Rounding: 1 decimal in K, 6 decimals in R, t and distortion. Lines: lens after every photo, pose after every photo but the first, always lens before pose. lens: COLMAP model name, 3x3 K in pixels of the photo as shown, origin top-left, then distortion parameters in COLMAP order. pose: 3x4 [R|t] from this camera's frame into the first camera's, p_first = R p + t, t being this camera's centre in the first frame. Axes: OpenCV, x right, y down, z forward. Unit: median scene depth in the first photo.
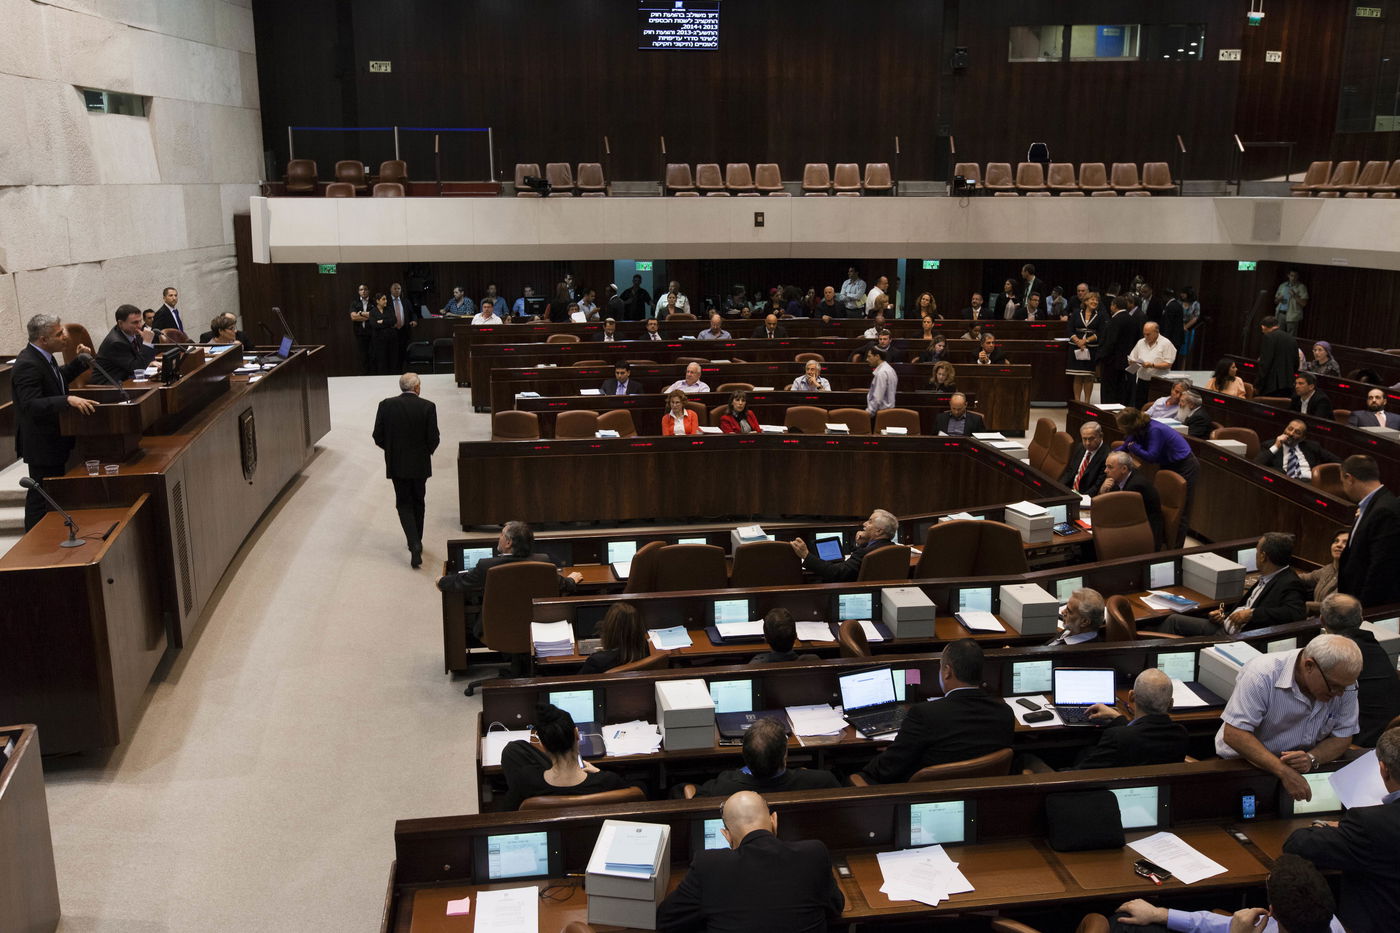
lens RADIAL K [[1193.0, 0, 700.9], [0, 1193.0, 467.9], [0, 0, 1]] dist [0.016932, -0.020144]
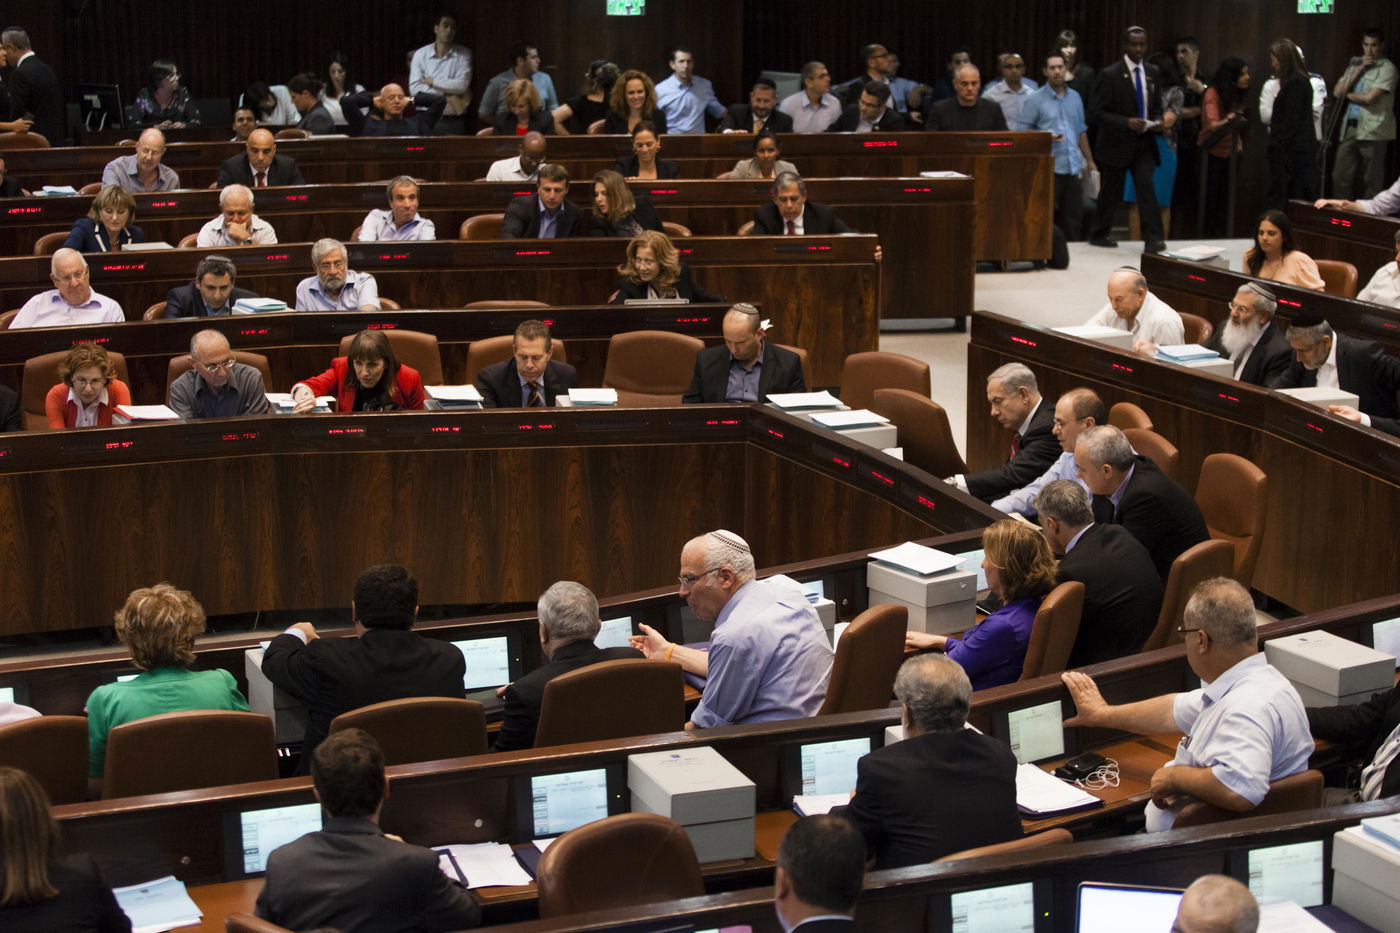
lens RADIAL K [[2950.3, 0, 701.5], [0, 2950.3, 471.0], [0, 0, 1]] dist [0.062943, 0.000000]
pose [[0.971572, -0.044787, 0.232470, -0.549864], [0.047363, 0.998863, -0.005512, 0.037384], [-0.231959, 0.016365, 0.972588, -0.430523]]
